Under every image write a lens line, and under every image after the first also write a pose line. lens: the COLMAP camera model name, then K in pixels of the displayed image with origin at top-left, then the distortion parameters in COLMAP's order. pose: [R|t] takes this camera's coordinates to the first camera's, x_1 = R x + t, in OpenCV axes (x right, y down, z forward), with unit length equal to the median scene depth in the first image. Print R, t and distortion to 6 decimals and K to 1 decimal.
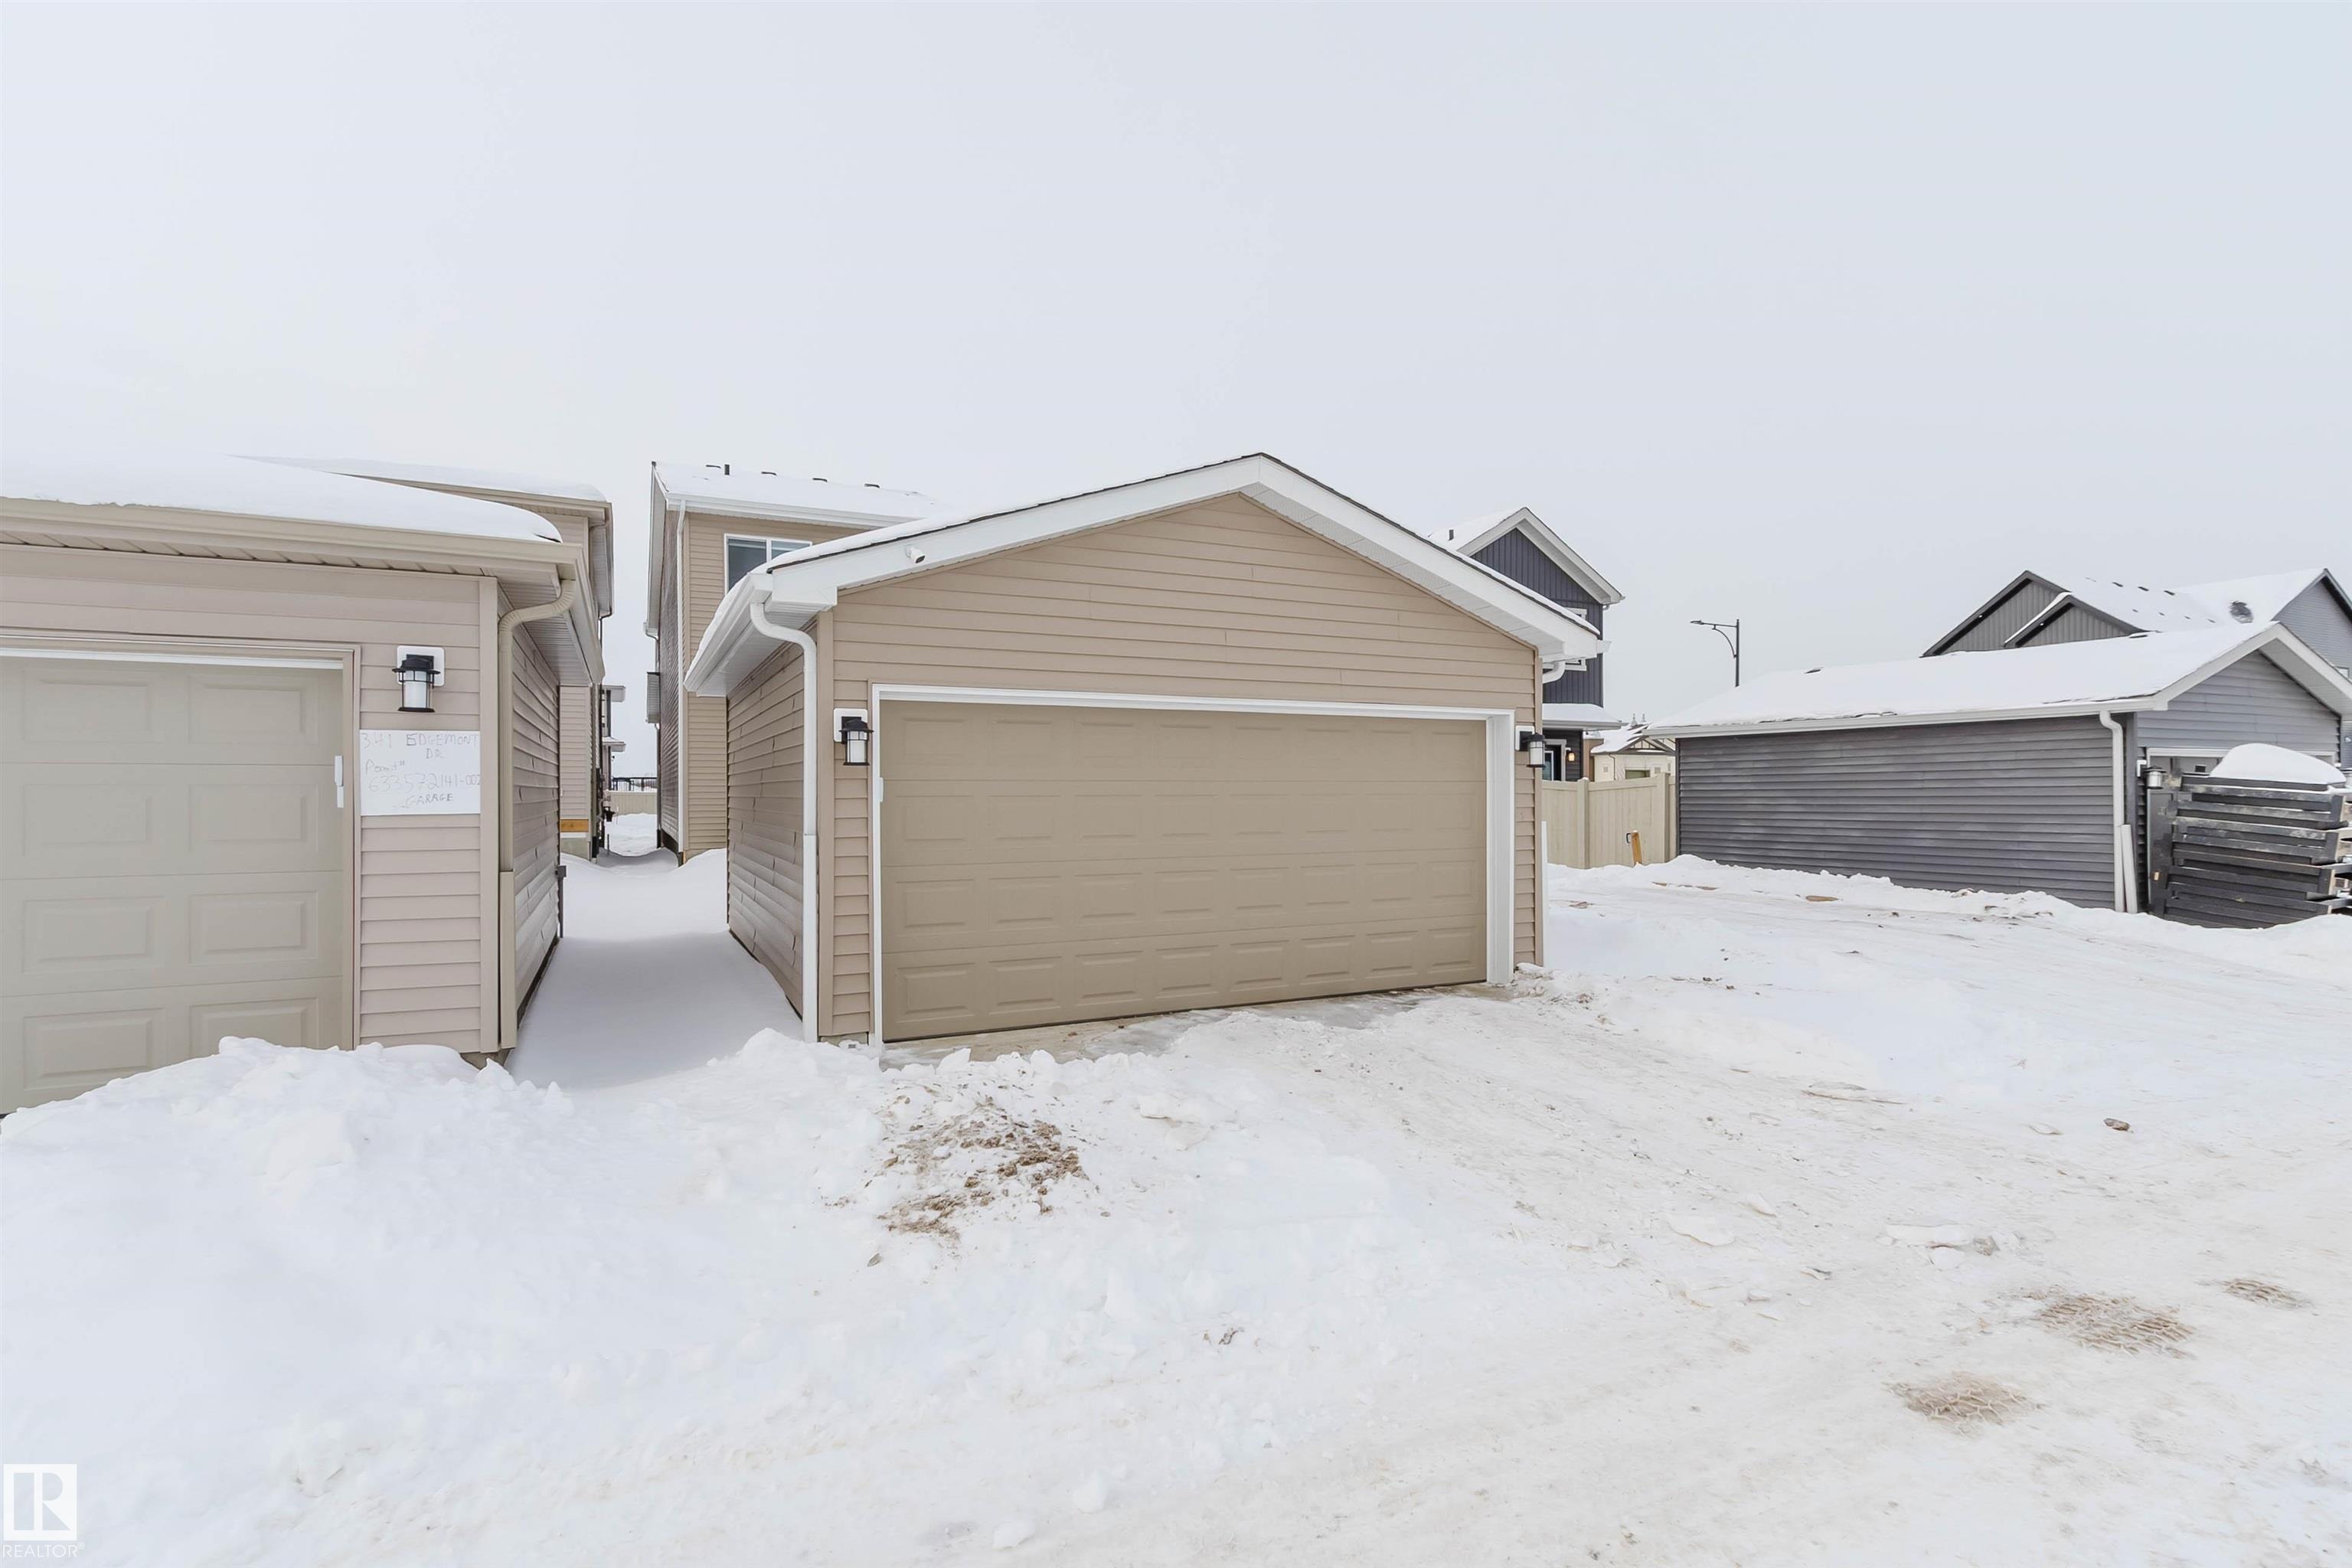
lens RADIAL K [[1099.8, 0, 1176.0], [0, 1099.8, 784.0], [0, 0, 1]] dist [0.001380, 0.000277]
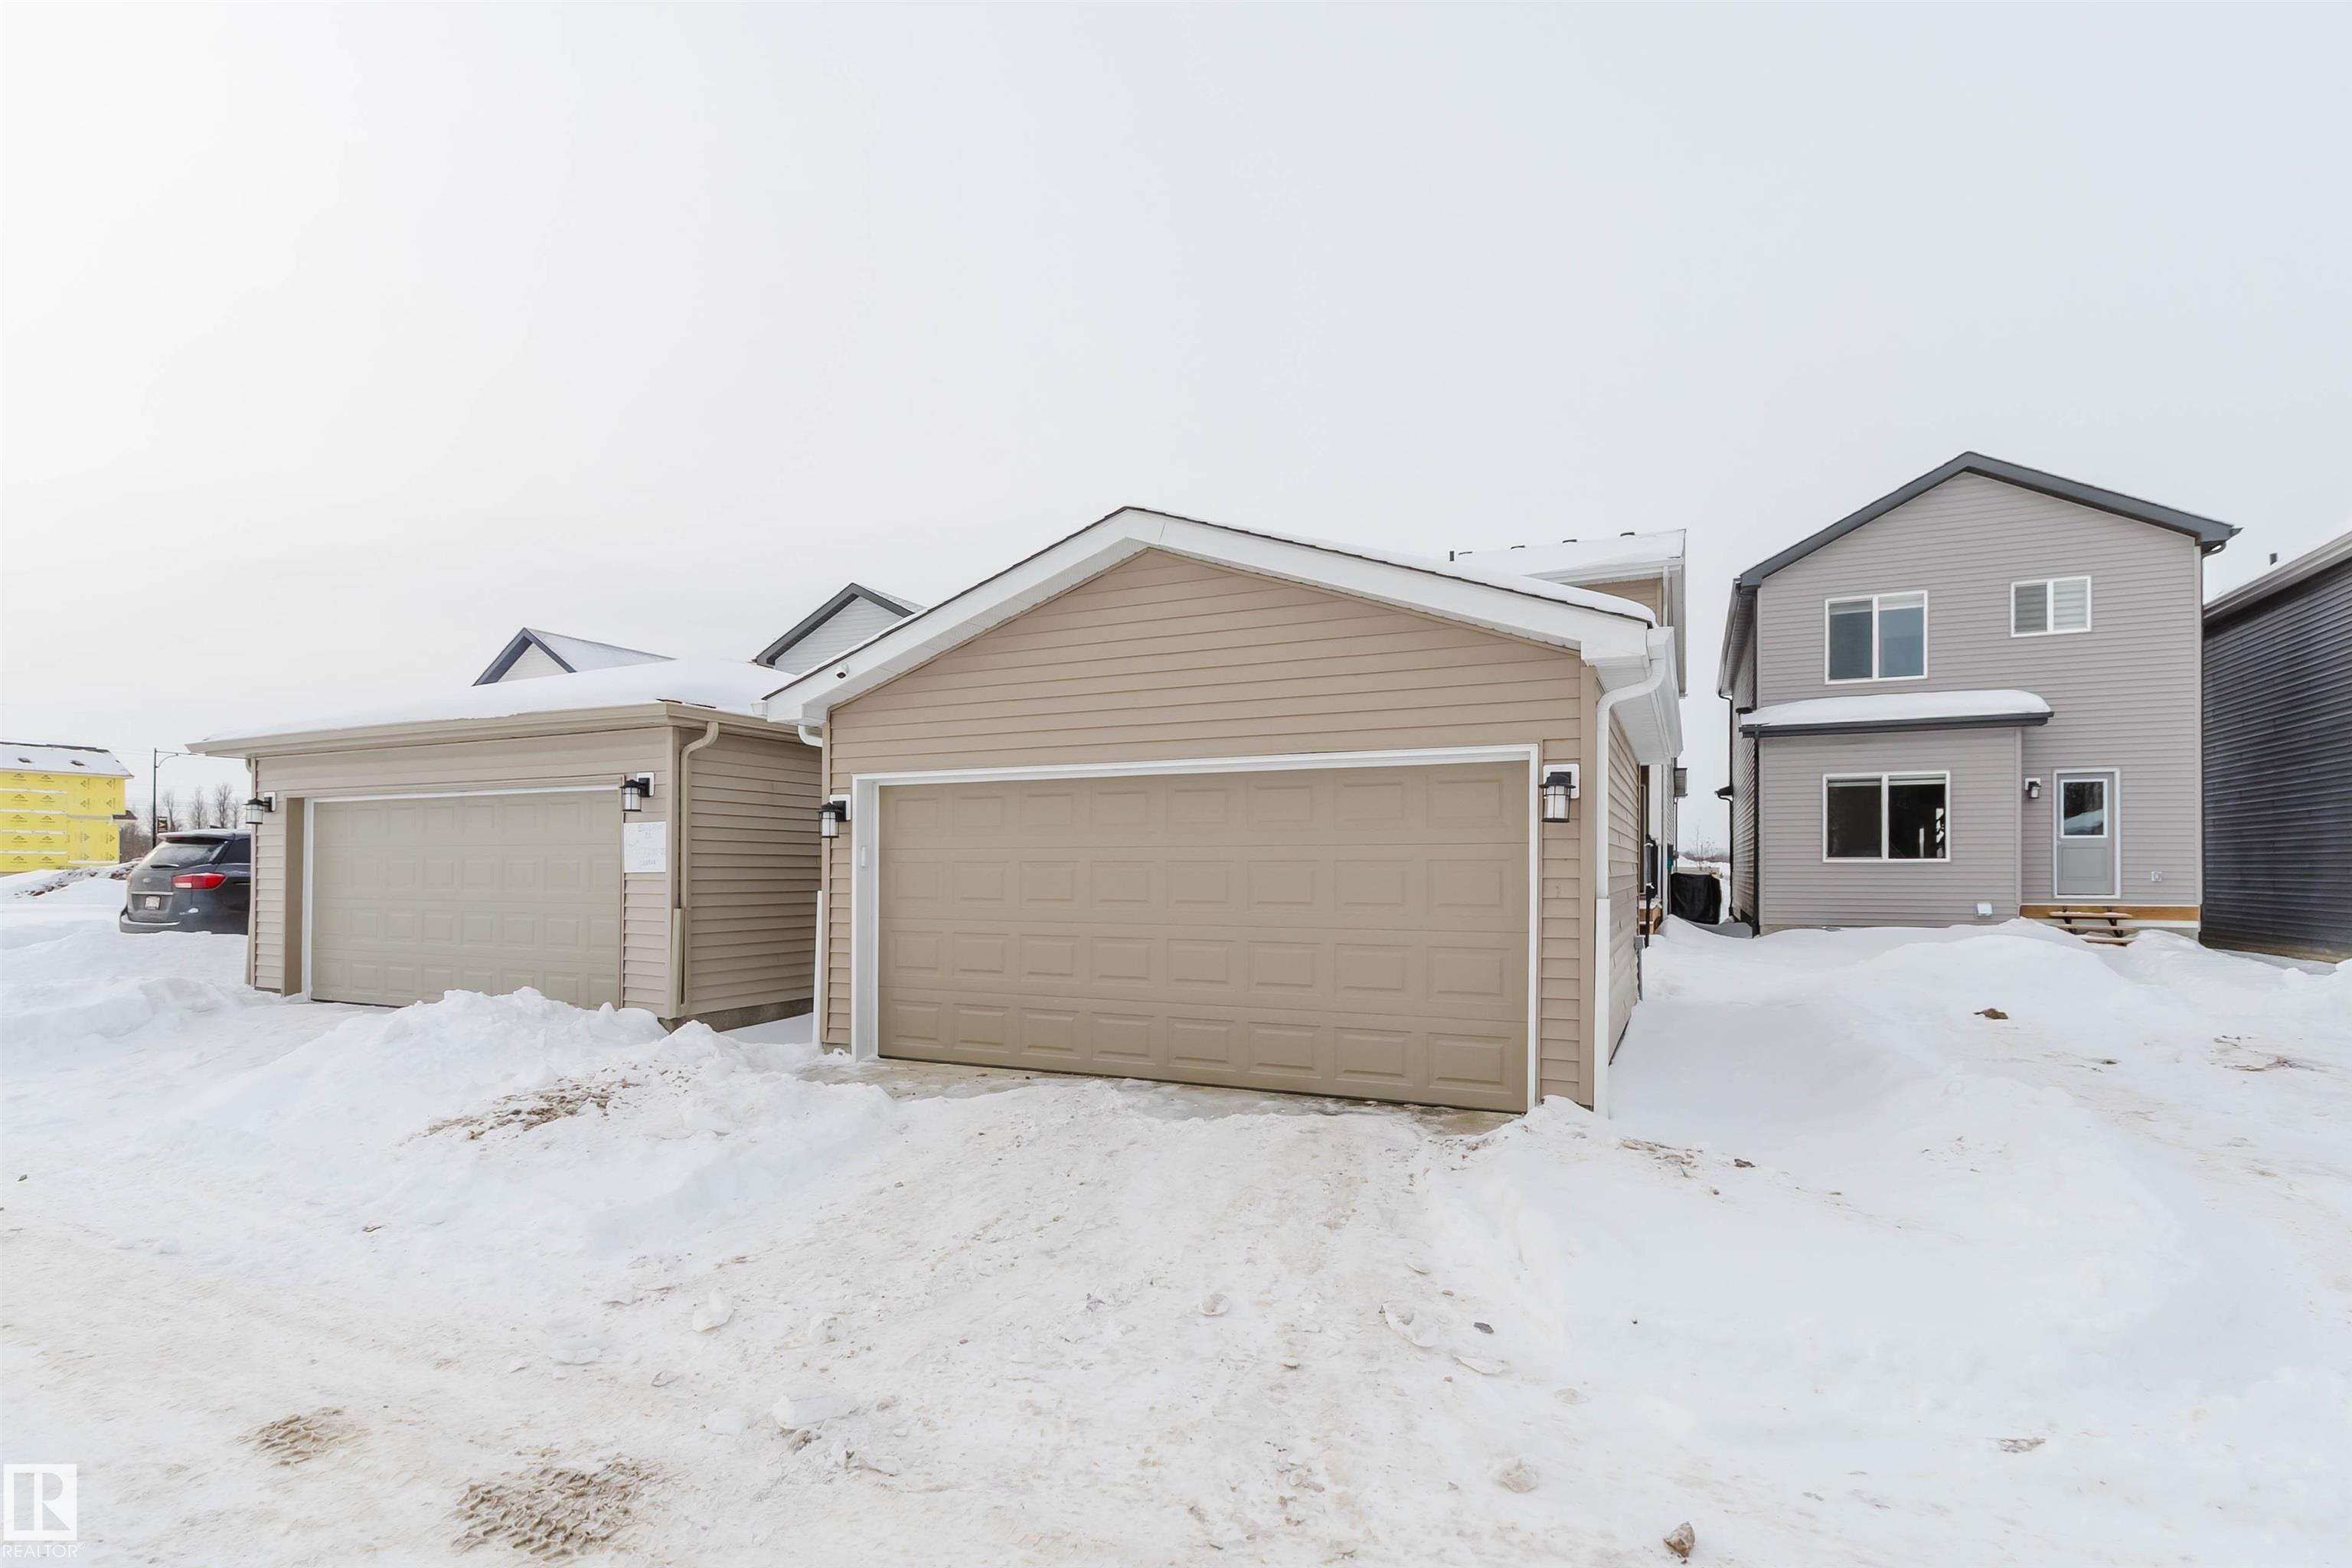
lens RADIAL K [[1143.9, 0, 1170.5], [0, 1143.9, 851.3], [0, 0, 1]] dist [-0.000983, 0.000032]
pose [[0.625613, -0.005440, -0.780115, 0.900355], [0.007139, 0.999974, -0.001248, 0.002974], [0.780101, -0.004788, 0.625635, 0.409209]]
